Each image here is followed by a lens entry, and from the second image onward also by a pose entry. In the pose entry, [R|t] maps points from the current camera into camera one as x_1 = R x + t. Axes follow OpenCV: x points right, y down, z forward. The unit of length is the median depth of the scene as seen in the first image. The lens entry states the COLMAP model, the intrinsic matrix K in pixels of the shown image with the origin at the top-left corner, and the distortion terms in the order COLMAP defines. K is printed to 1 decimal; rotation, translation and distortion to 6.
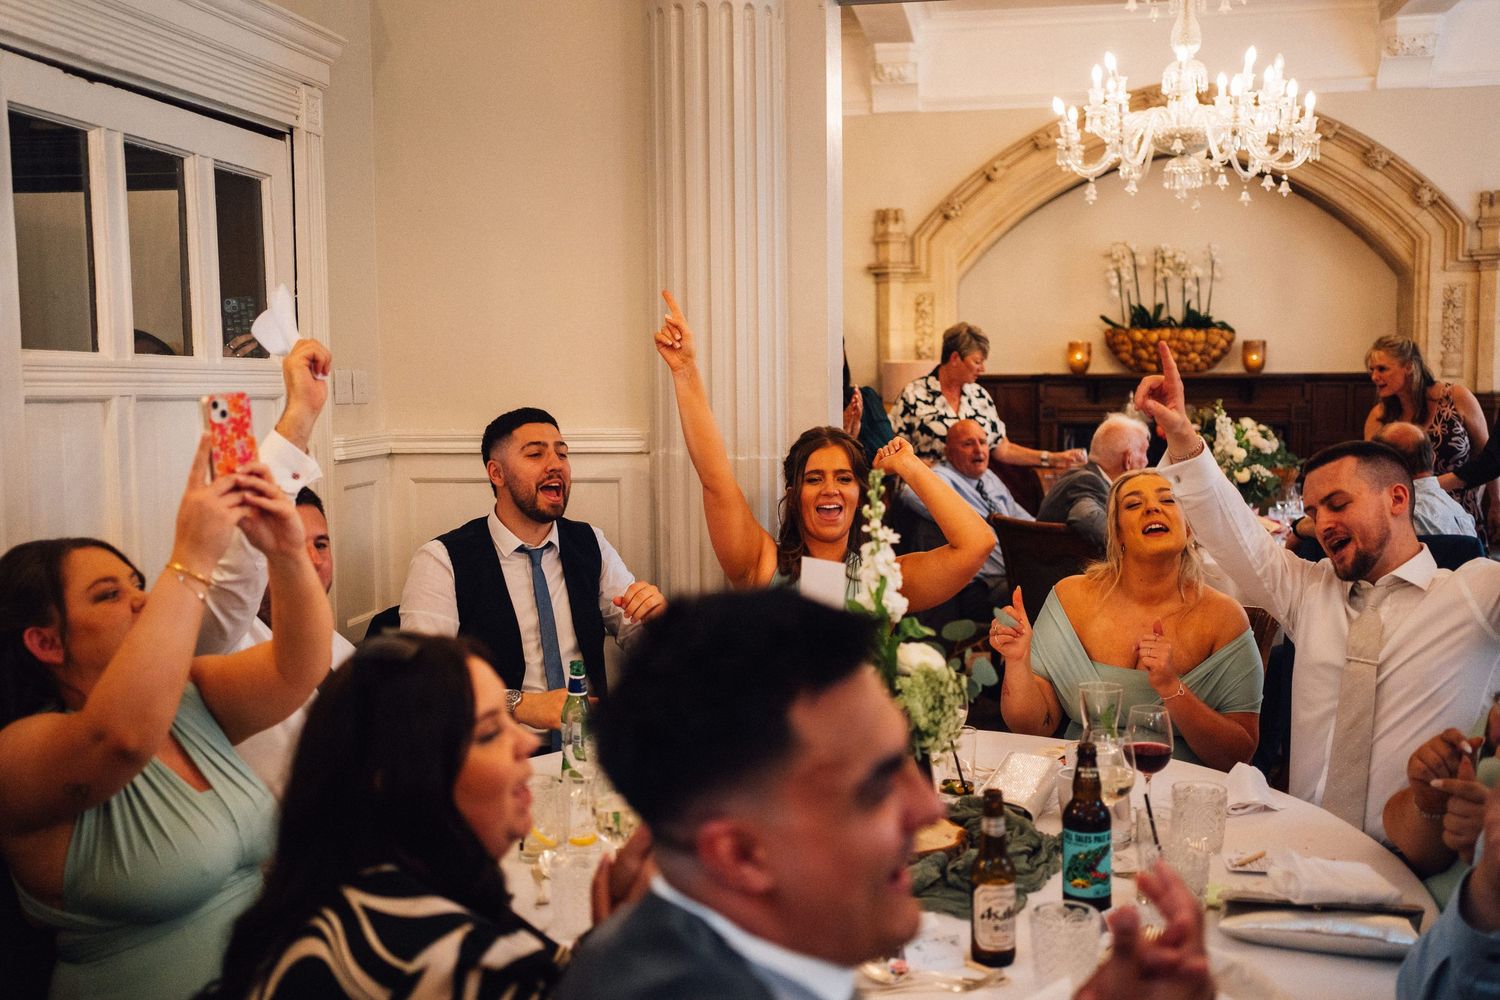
lens RADIAL K [[1508.9, 0, 751.1], [0, 1508.9, 502.0], [0, 0, 1]] dist [0.012138, 0.000000]
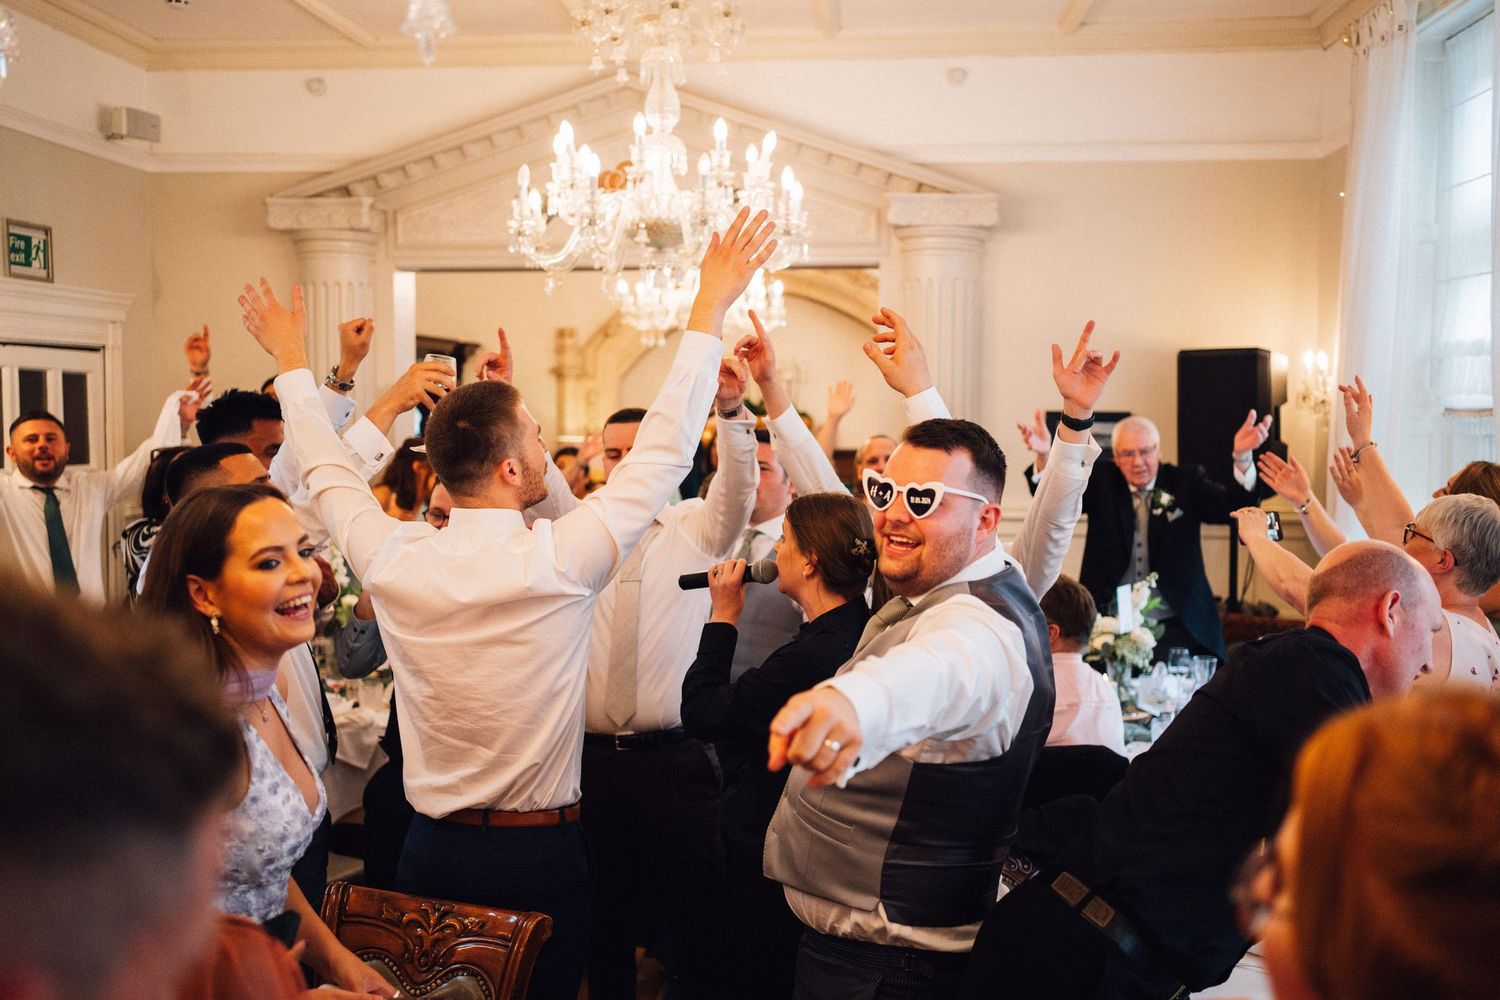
lens RADIAL K [[1508.9, 0, 748.6], [0, 1508.9, 494.7], [0, 0, 1]] dist [0.012138, 0.000000]
pose [[0.996539, 0.014161, 0.081906, 0.147889], [-0.012056, 0.999586, -0.026136, -0.005272], [-0.082242, 0.025058, 0.996297, -0.405048]]
